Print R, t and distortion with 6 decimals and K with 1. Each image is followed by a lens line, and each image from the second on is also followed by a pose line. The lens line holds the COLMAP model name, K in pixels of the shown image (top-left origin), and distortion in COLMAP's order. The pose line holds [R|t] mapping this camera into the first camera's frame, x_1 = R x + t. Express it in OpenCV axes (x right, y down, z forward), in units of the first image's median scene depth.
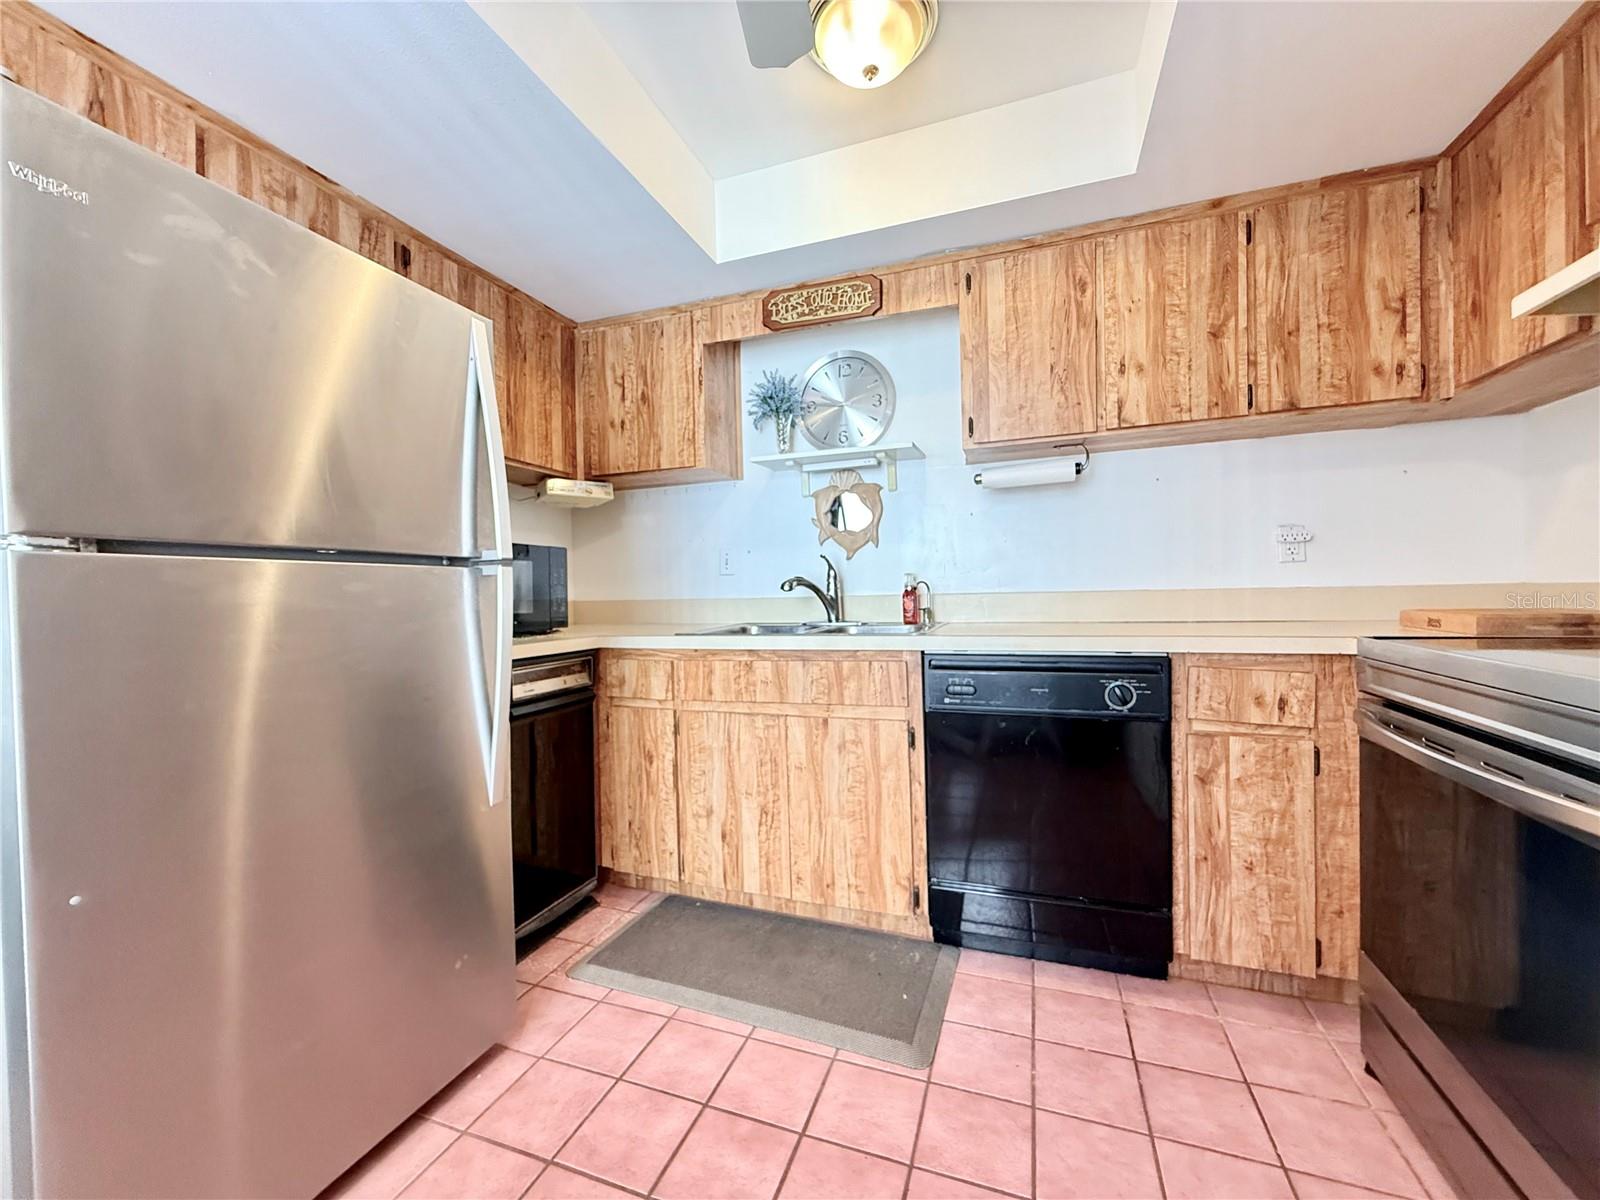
lens RADIAL K [[634.8, 0, 799.3], [0, 634.8, 602.2], [0, 0, 1]] dist [-0.003329, -0.000003]
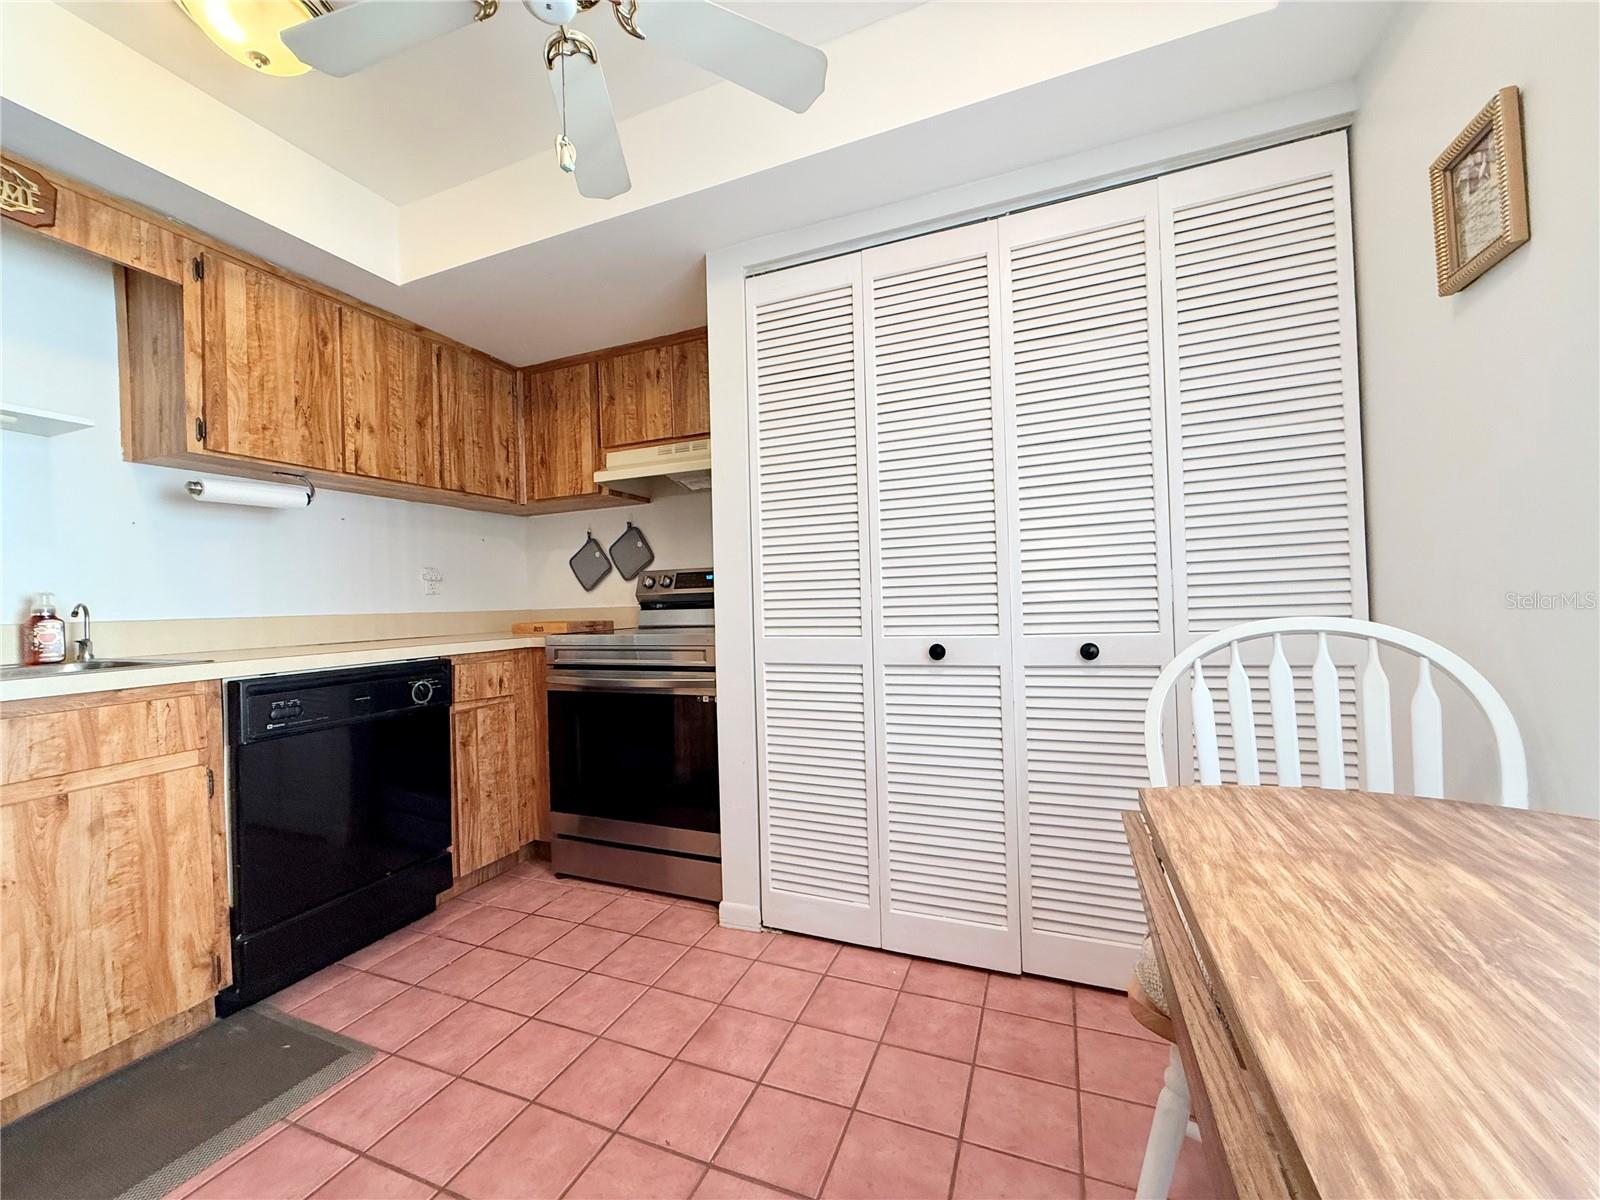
lens RADIAL K [[634.8, 0, 792.3], [0, 634.8, 598.0], [0, 0, 1]] dist [-0.003329, -0.000003]
pose [[0.037403, 0.028623, 0.998890, -0.649042], [0.046614, 0.998452, -0.030356, 0.027389], [-0.998212, 0.047698, 0.036011, 0.174252]]
